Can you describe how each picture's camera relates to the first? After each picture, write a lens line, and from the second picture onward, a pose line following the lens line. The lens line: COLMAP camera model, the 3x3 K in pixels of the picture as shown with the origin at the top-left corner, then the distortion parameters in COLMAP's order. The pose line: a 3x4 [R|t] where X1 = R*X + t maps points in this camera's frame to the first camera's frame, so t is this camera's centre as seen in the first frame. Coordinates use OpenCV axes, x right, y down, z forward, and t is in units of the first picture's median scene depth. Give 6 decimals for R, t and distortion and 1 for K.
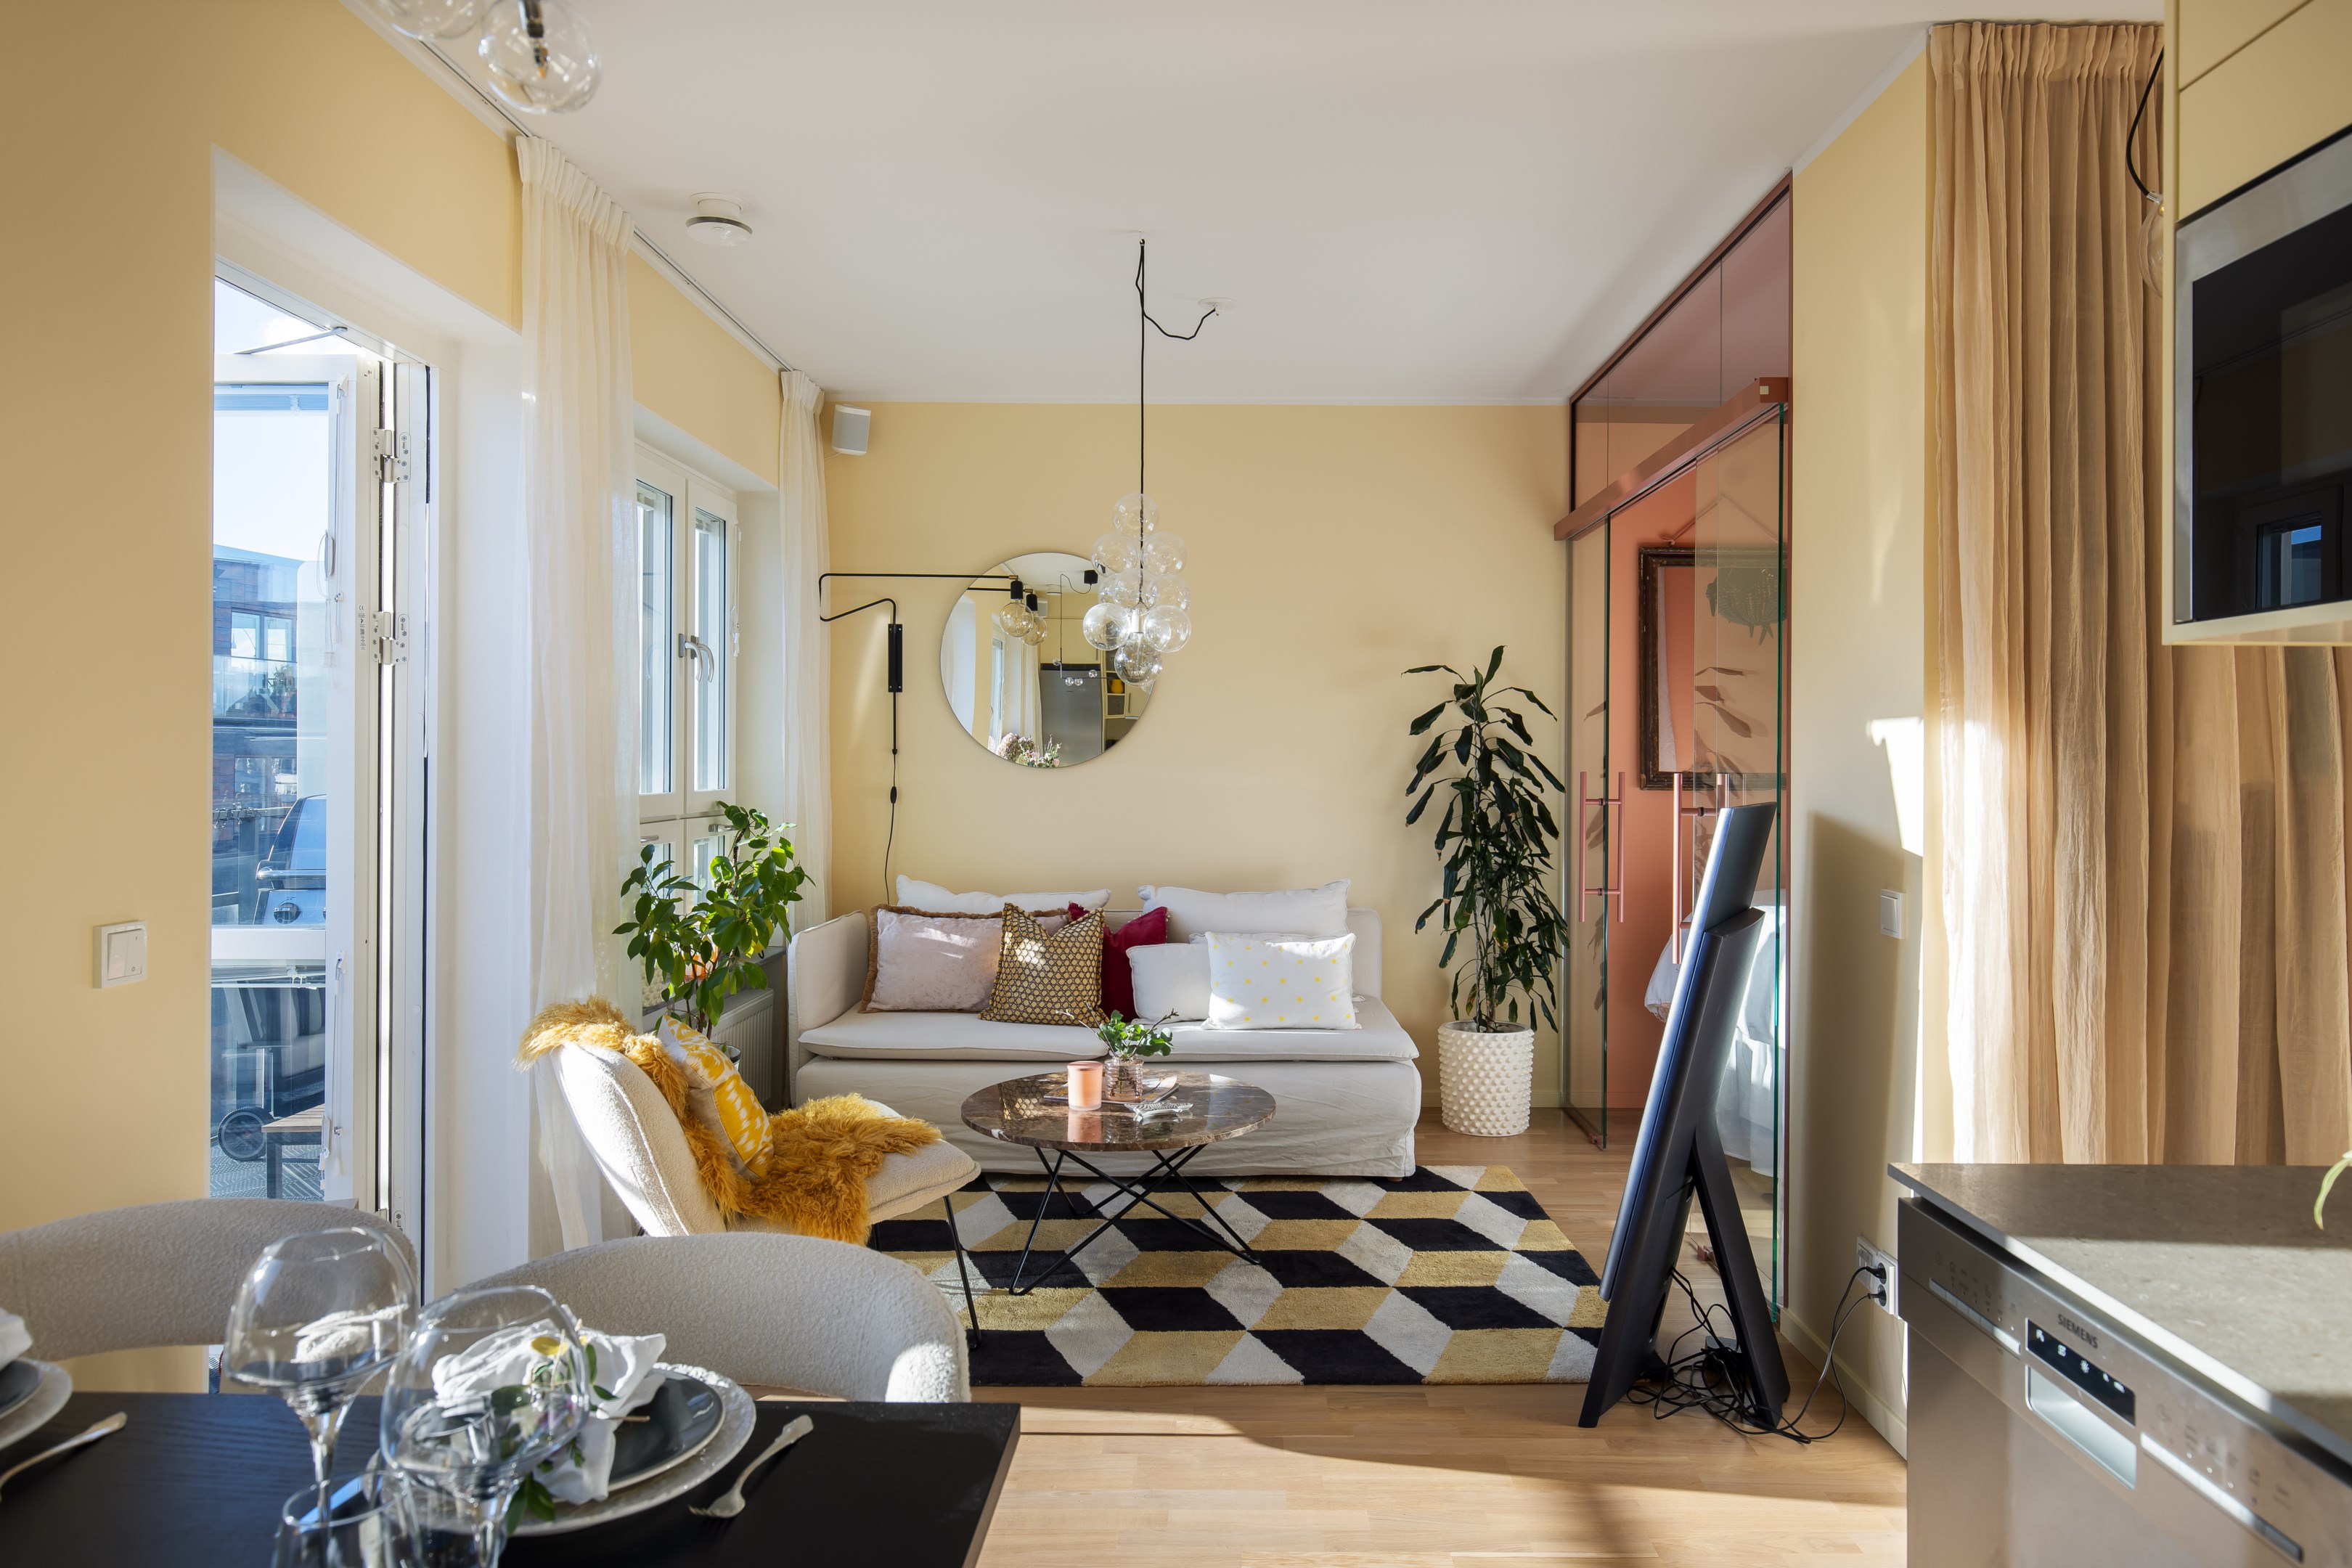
lens RADIAL K [[1474.4, 0, 1187.9], [0, 1474.4, 772.0], [0, 0, 1]] dist [-0.001920, 0.003691]
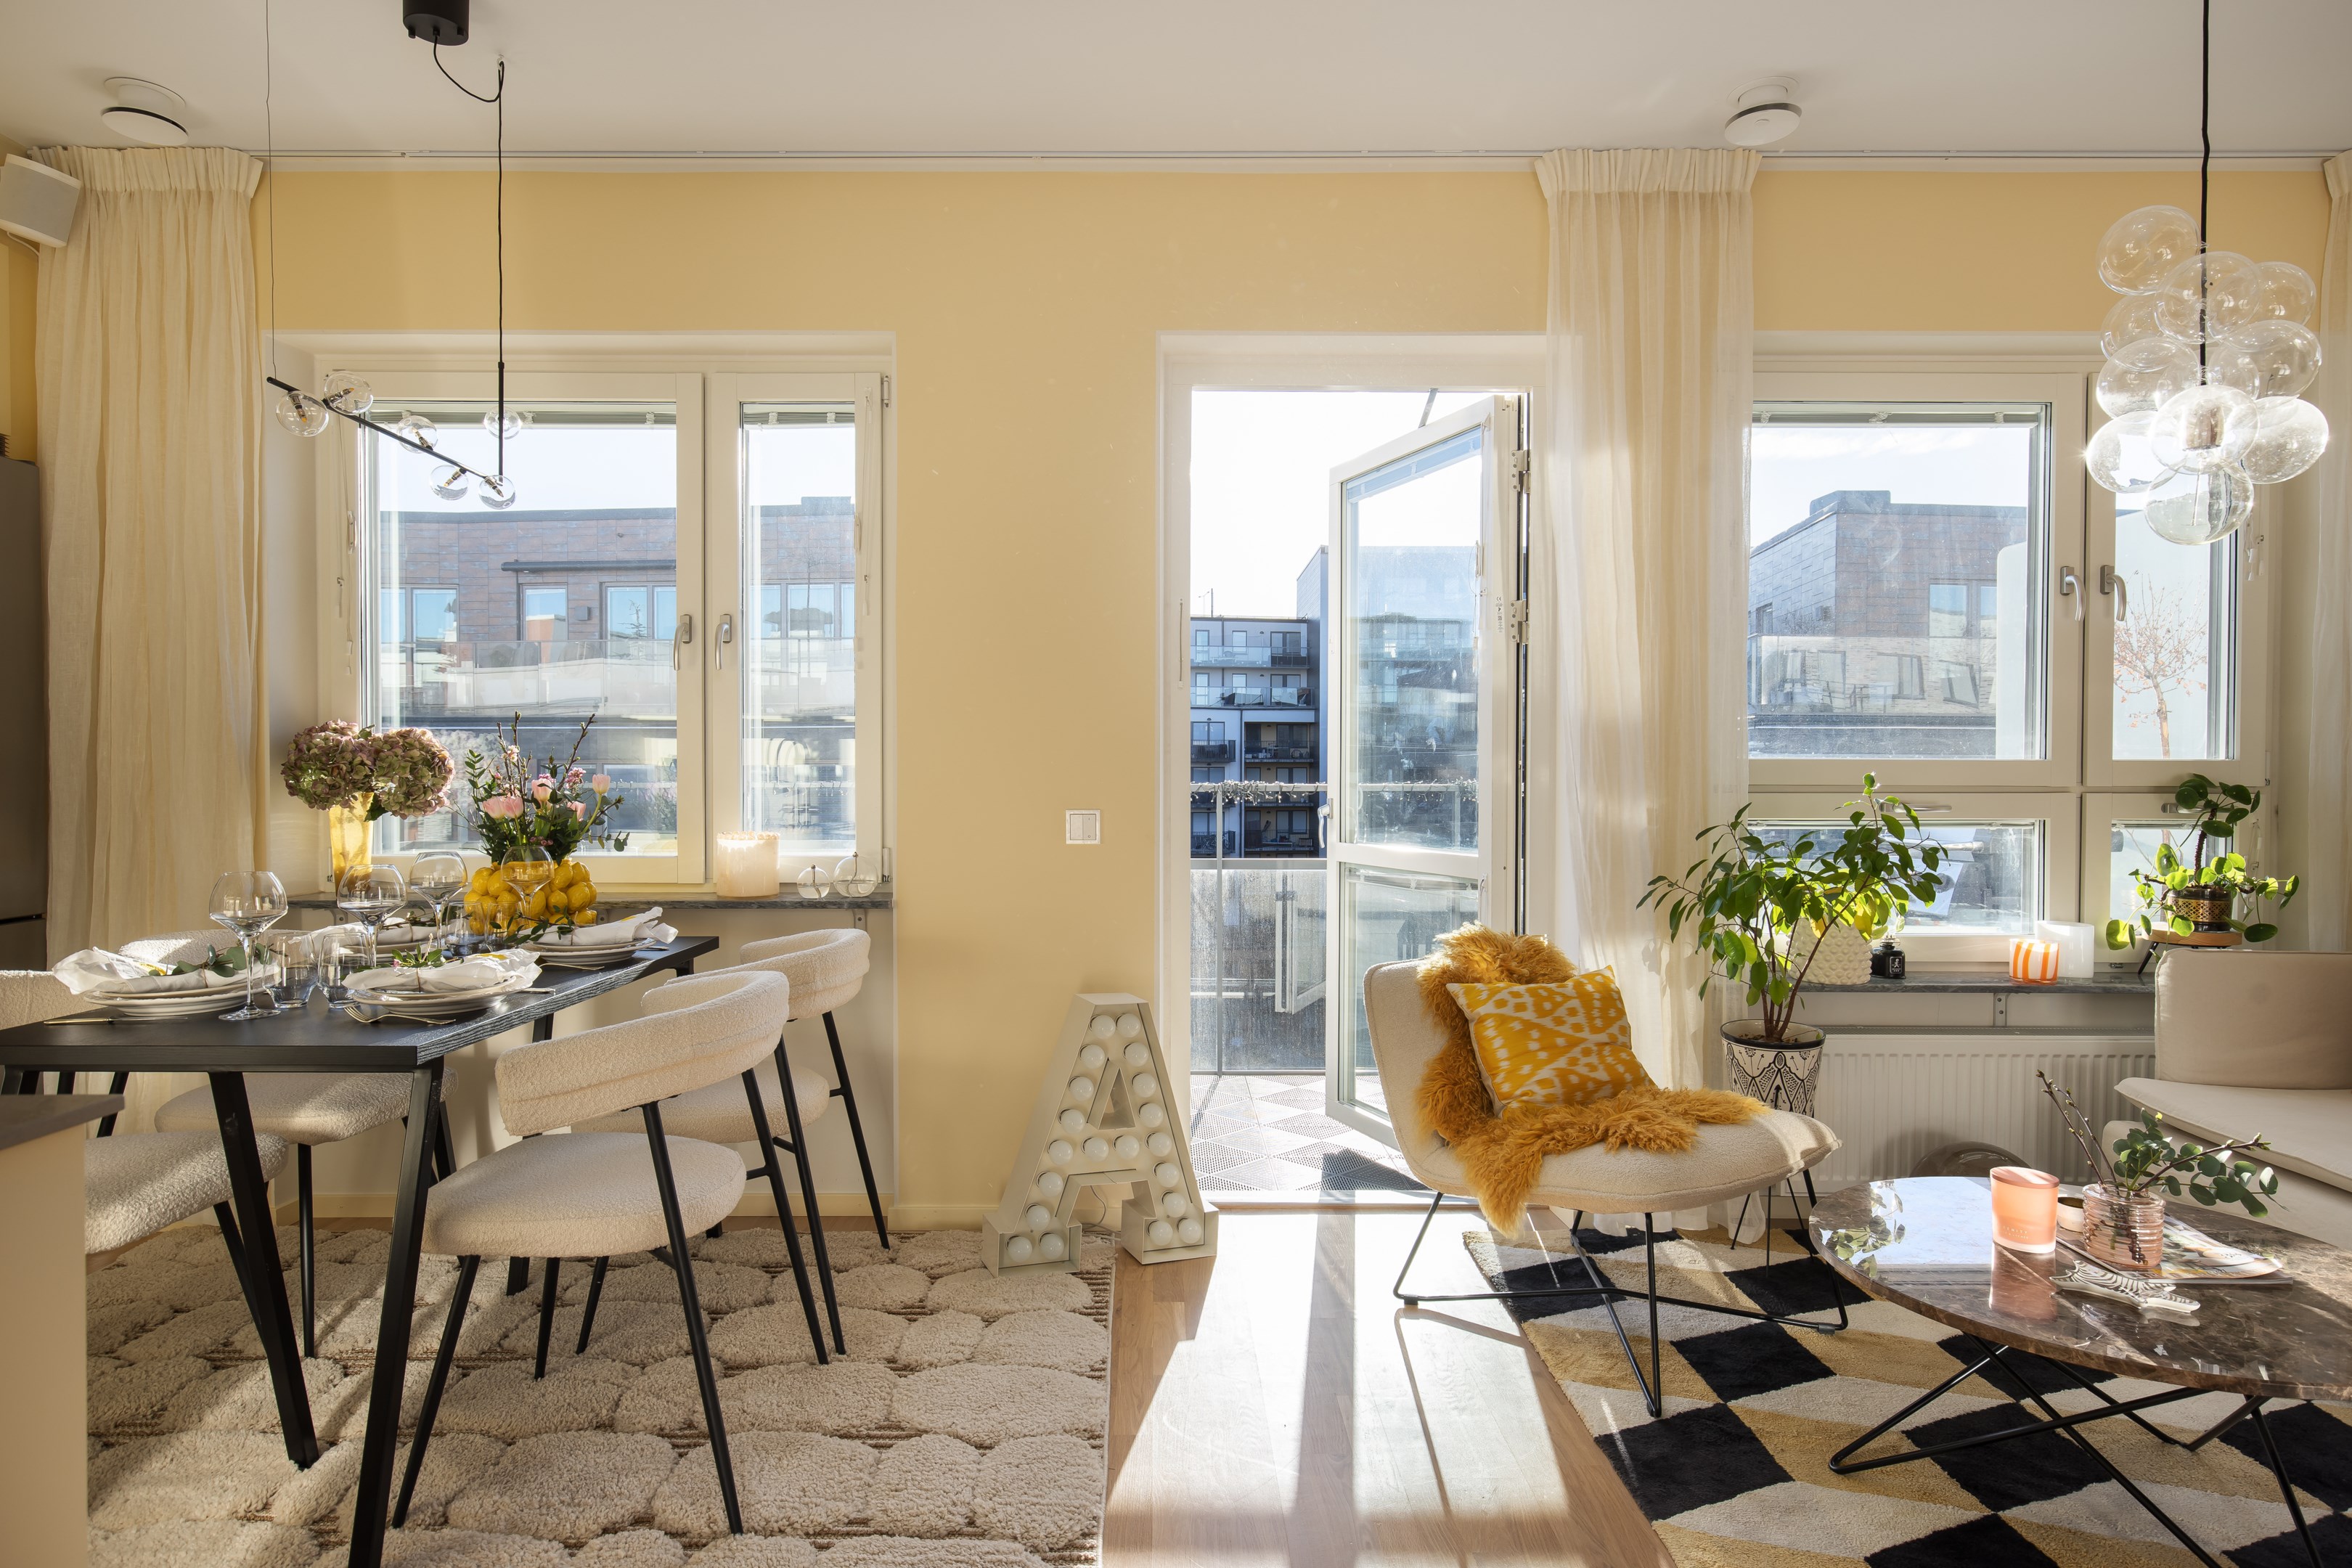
lens RADIAL K [[1378.8, 0, 1181.1], [0, 1378.8, 798.3], [0, 0, 1]] dist [0.008410, -0.005517]
pose [[0.014537, 0.010307, -0.999841, 0.441509], [-0.014381, 0.999846, 0.010098, 0.034003], [0.999791, 0.014232, 0.014683, 0.522847]]
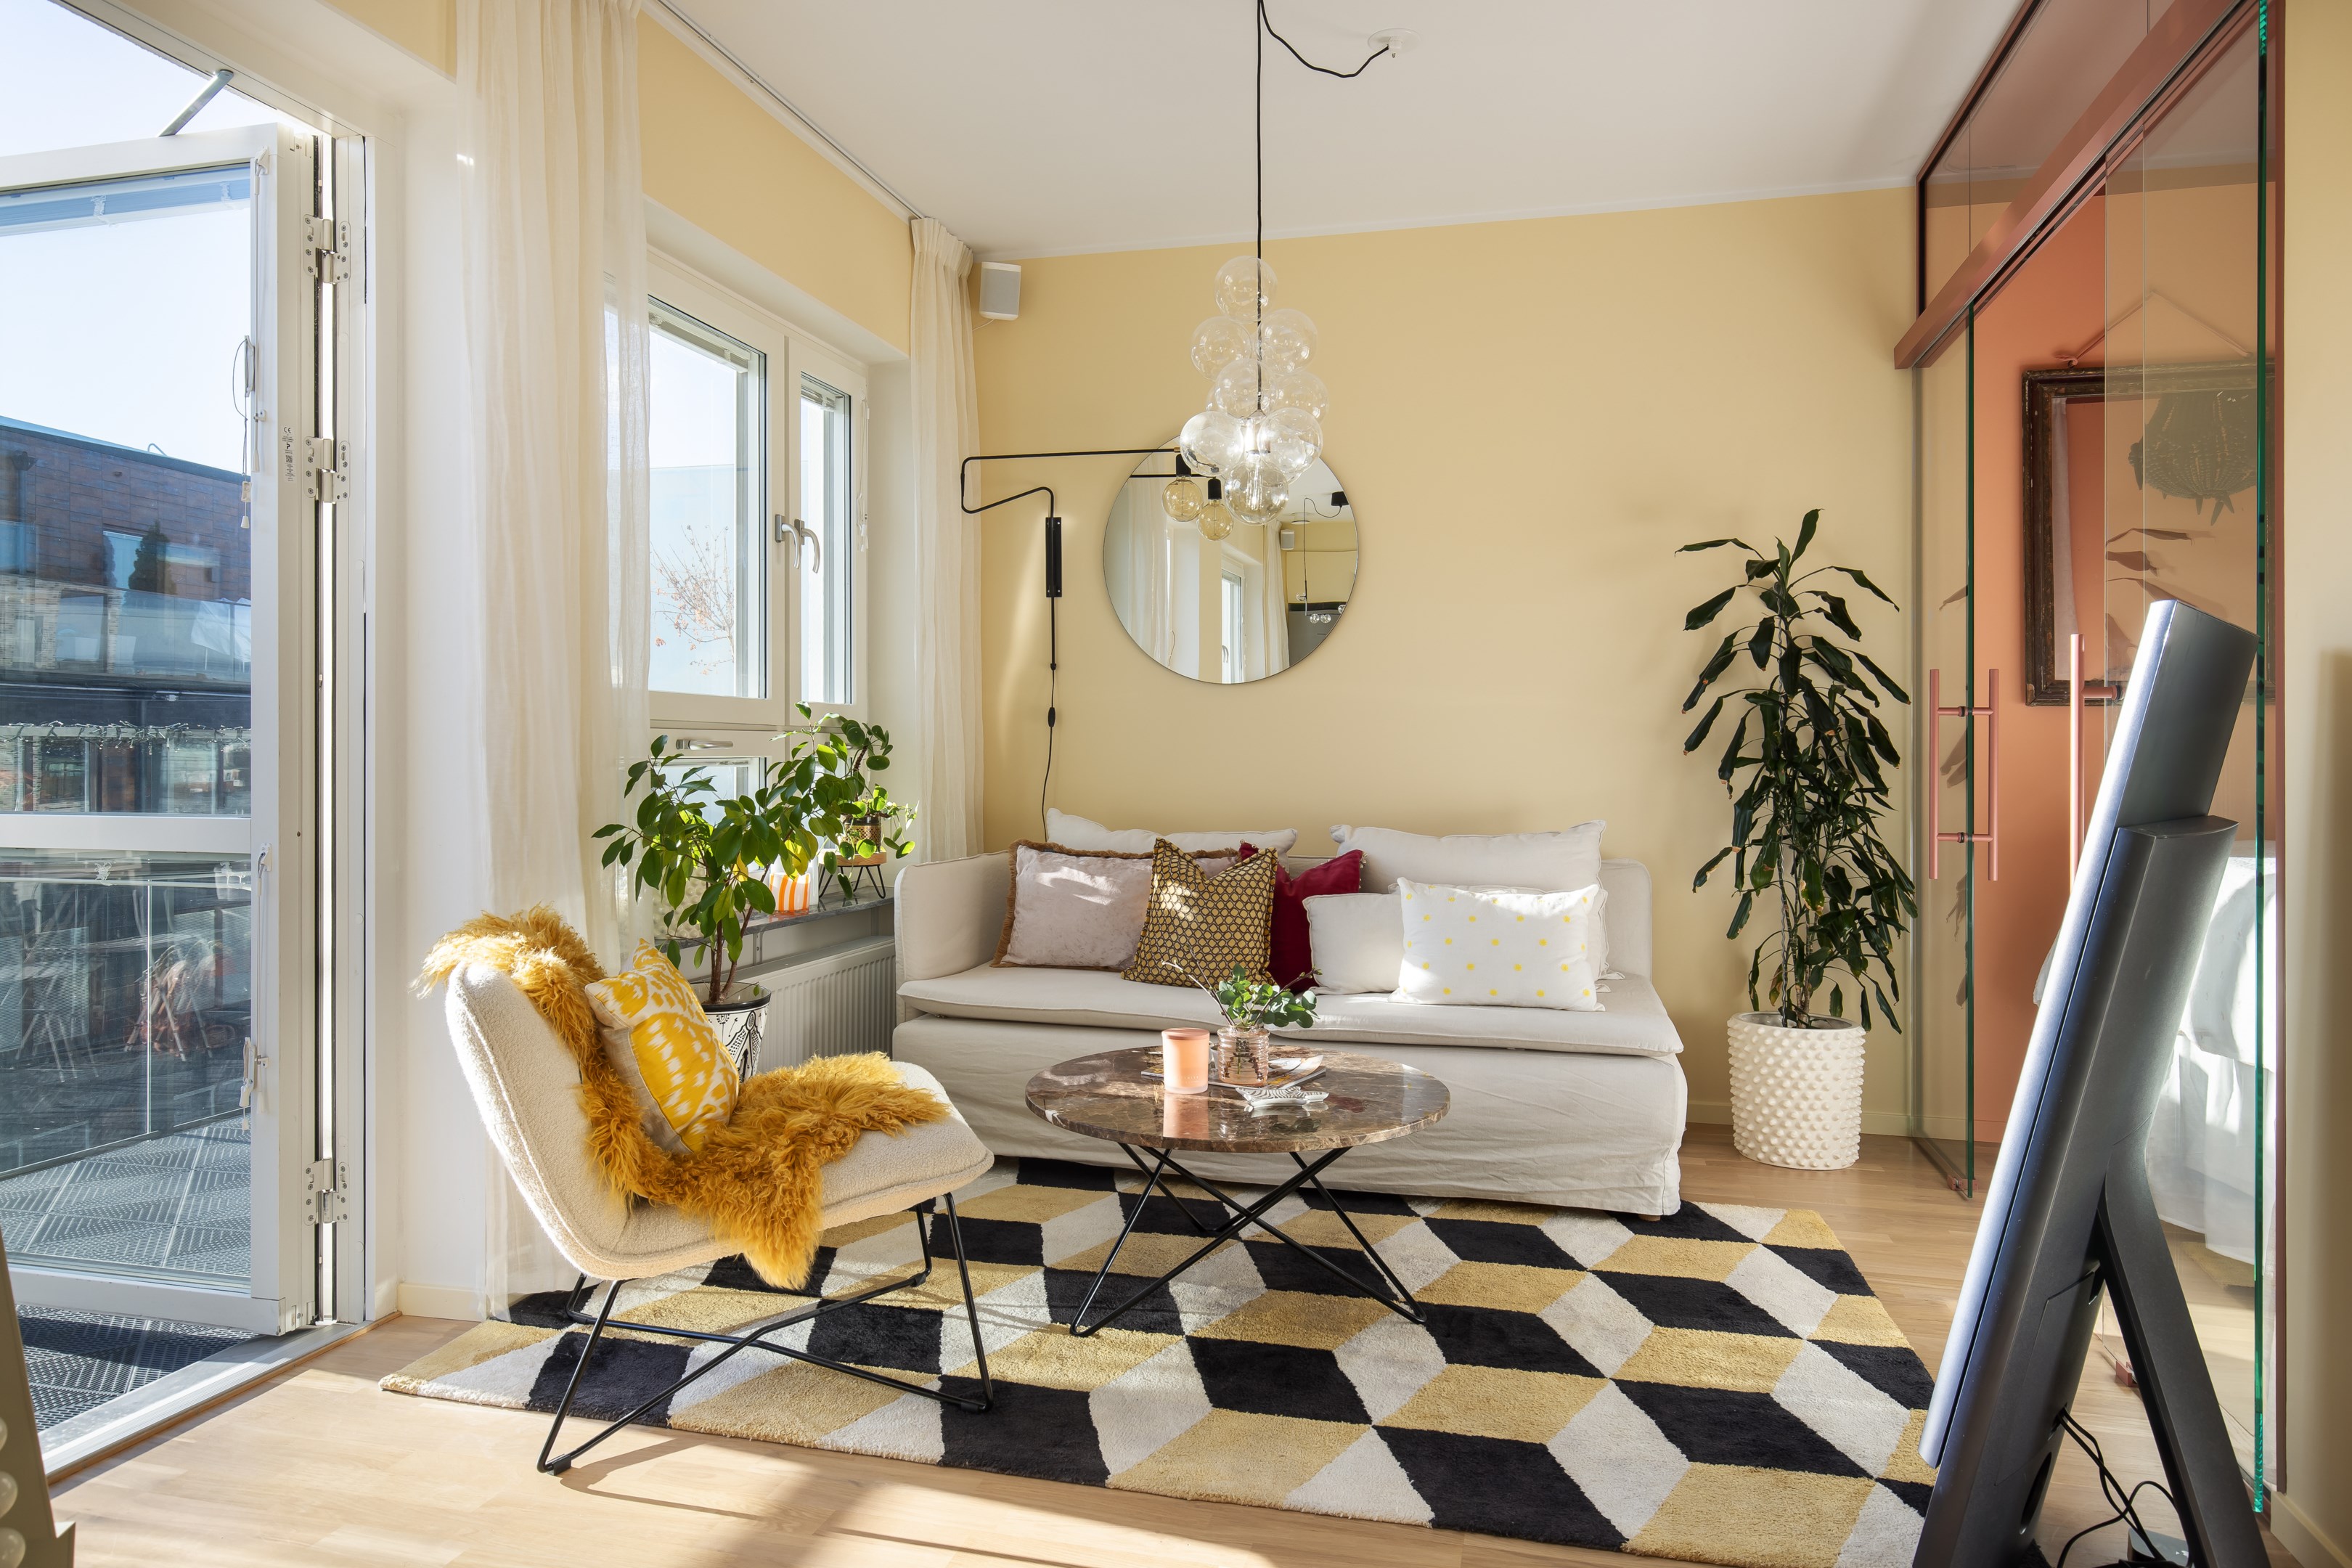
lens RADIAL K [[1474.4, 0, 1145.7], [0, 1474.4, 741.9], [0, 0, 1]] dist [-0.001920, 0.003691]
pose [[0.968283, 0.000956, -0.249856, 0.081824], [-0.005308, 0.999846, -0.016743, 0.053565], [0.249801, 0.017538, 0.968138, 0.225348]]
